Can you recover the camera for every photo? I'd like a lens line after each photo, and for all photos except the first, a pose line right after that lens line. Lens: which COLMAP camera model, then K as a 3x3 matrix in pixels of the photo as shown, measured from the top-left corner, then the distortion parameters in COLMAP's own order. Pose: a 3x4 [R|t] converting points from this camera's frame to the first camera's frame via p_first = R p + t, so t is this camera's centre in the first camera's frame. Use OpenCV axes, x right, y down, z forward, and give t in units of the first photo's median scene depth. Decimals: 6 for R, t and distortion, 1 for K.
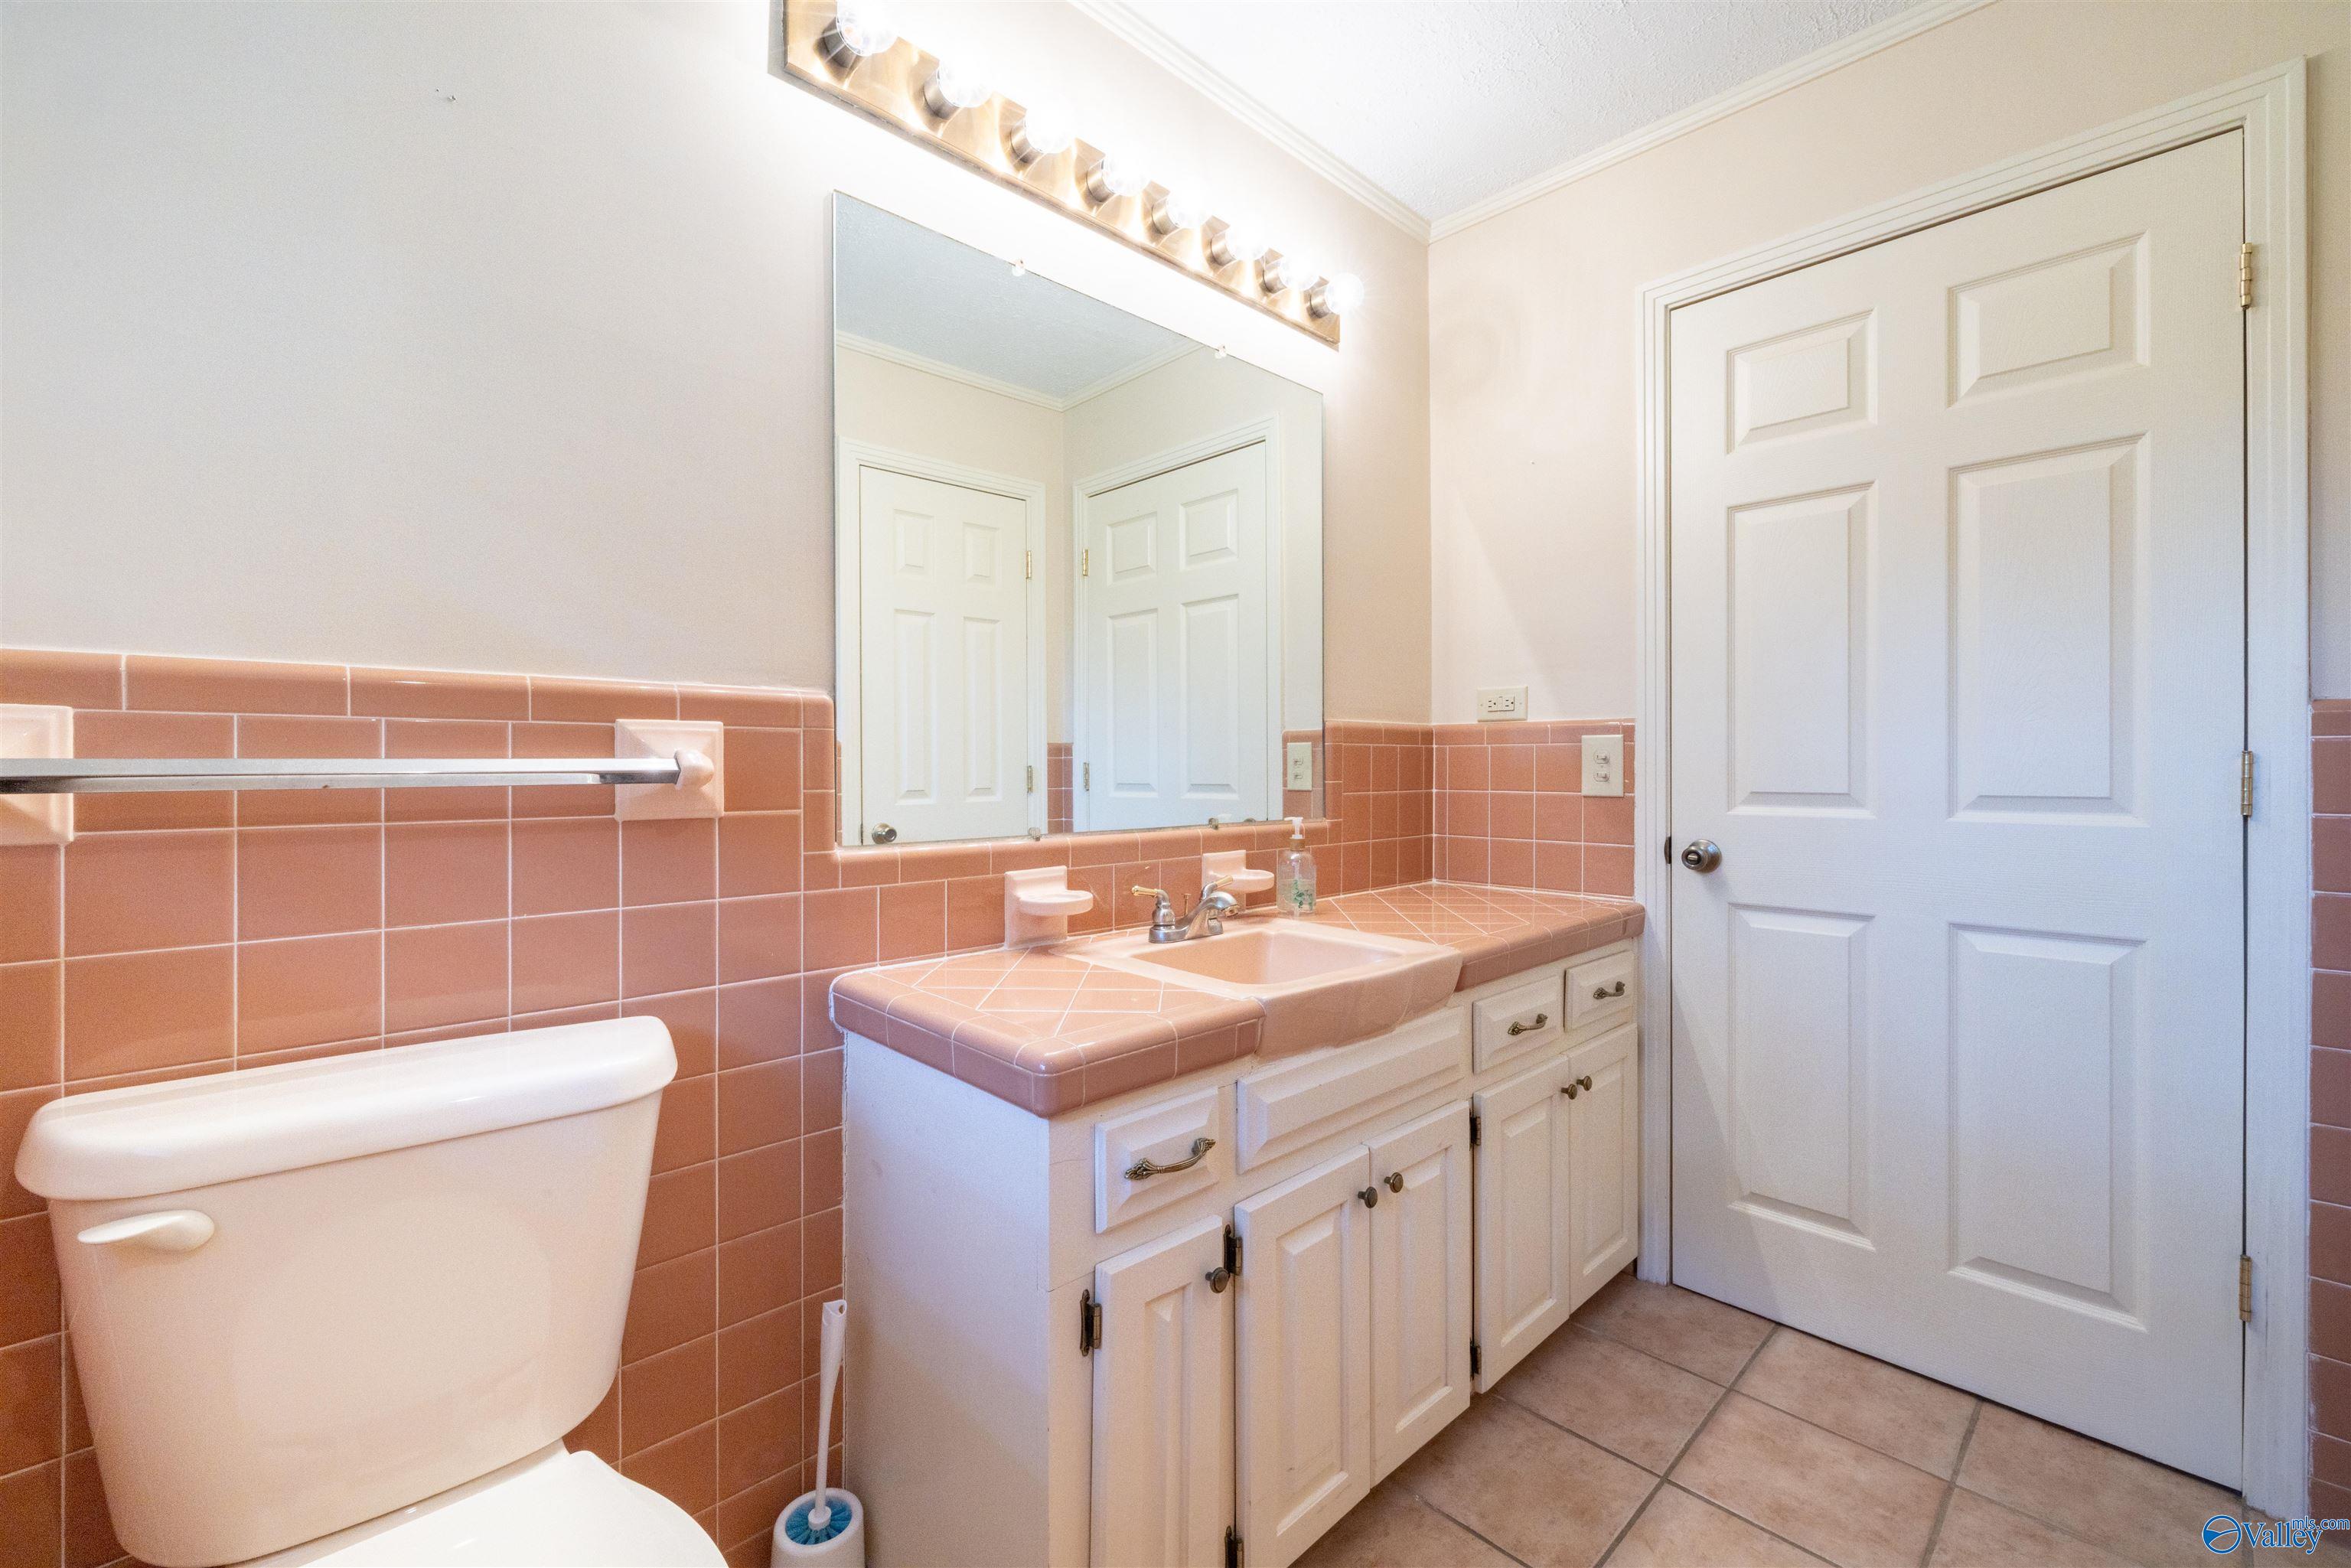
lens RADIAL K [[979.4, 0, 1177.2], [0, 979.4, 775.3], [0, 0, 1]] dist [0.000435, 0.000010]
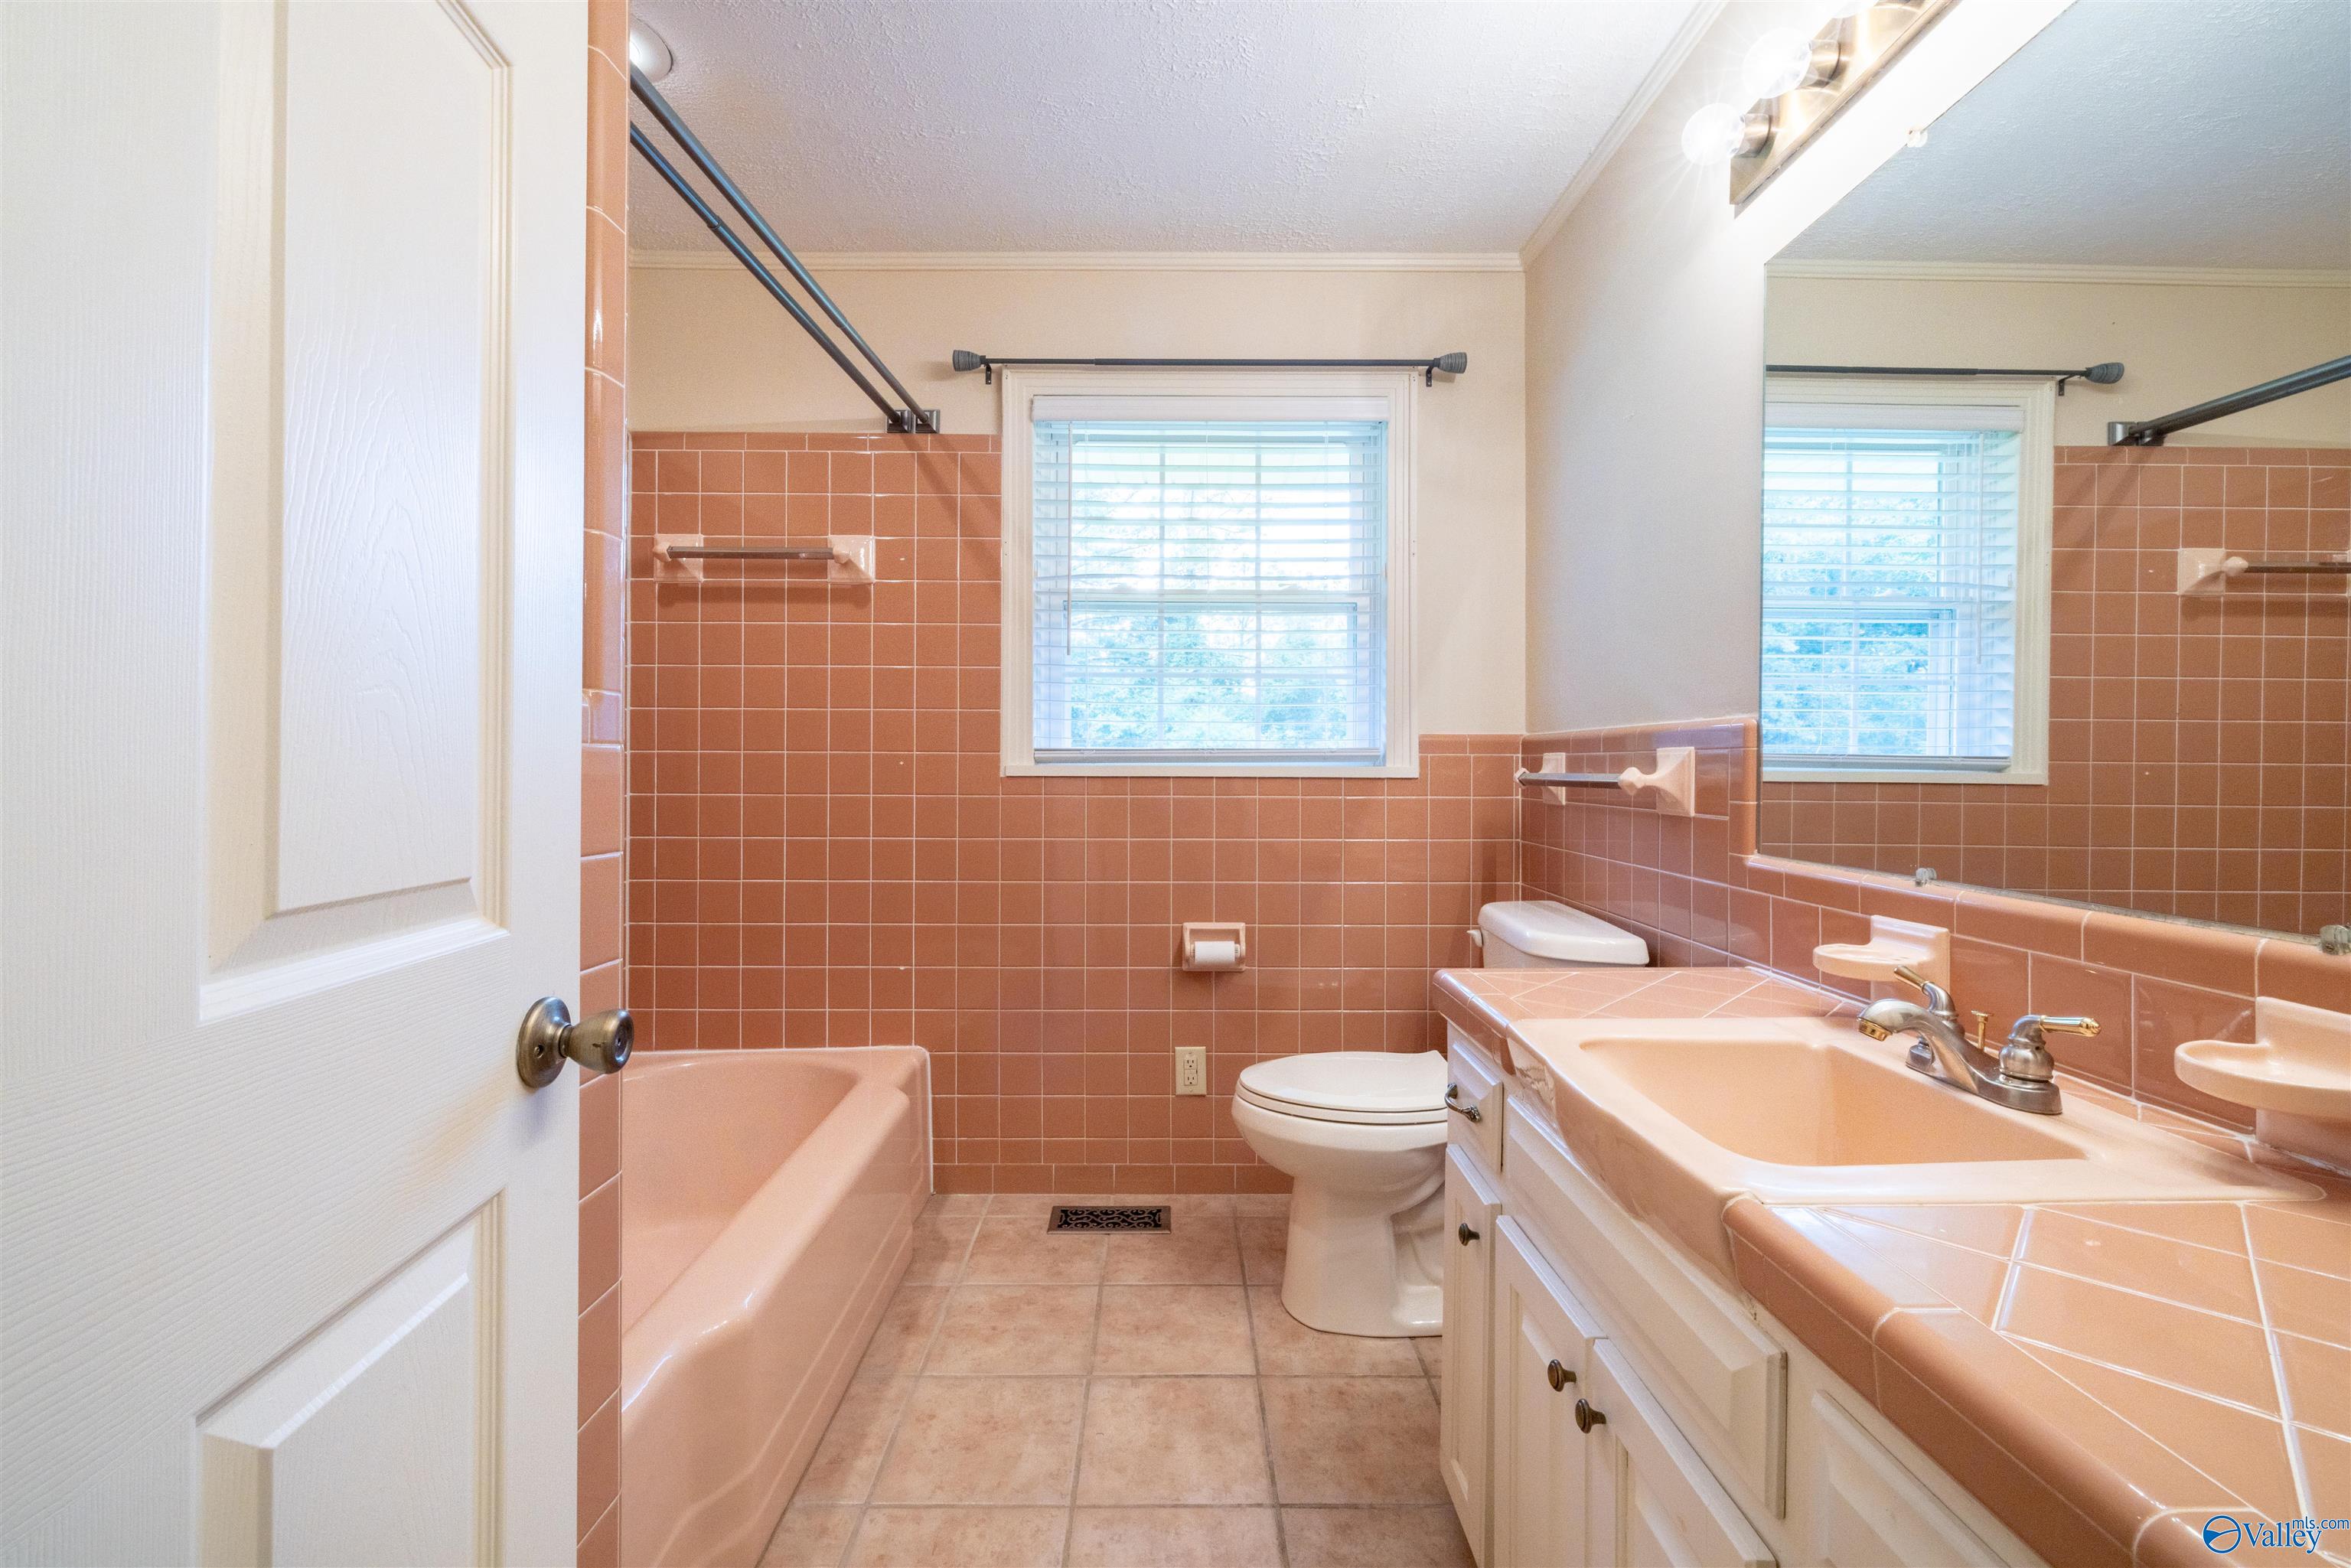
lens RADIAL K [[979.4, 0, 1181.2], [0, 979.4, 770.1], [0, 0, 1]] dist [0.000435, 0.000010]
pose [[-0.692499, 0.001514, -0.721418, 0.996227], [-0.008037, 0.999920, 0.009813, -0.030314], [0.721374, 0.012593, -0.692431, 1.417594]]
